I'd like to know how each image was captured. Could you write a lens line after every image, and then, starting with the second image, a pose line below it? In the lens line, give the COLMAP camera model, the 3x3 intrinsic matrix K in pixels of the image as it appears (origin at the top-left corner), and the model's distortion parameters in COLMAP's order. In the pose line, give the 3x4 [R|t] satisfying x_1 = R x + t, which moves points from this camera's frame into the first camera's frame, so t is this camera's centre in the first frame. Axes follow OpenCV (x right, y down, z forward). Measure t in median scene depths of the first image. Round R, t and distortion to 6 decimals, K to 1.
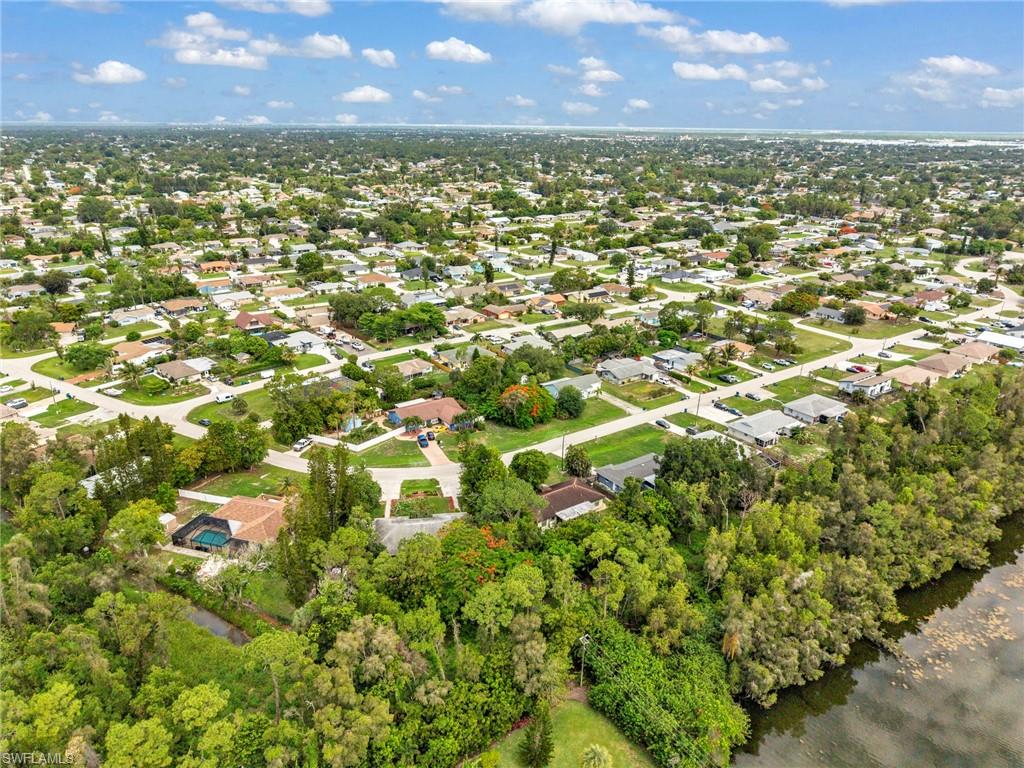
lens RADIAL K [[705.7, 0, 512.0], [0, 705.7, 384.0], [0, 0, 1]] dist [0.070179, -0.104413]
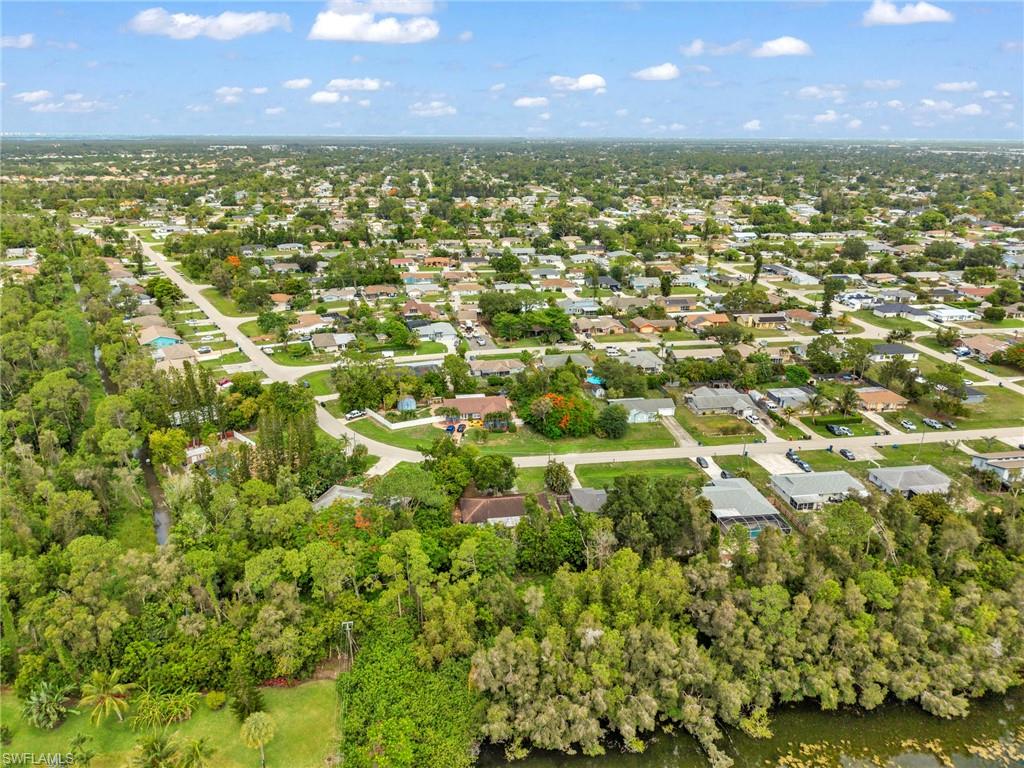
lens RADIAL K [[705.7, 0, 512.0], [0, 705.7, 384.0], [0, 0, 1]] dist [0.070179, -0.104413]
pose [[0.890118, 0.145827, -0.431769, 0.306449], [-0.153219, 0.988031, 0.017832, -0.016384], [0.429201, 0.050282, 0.901808, 0.069876]]
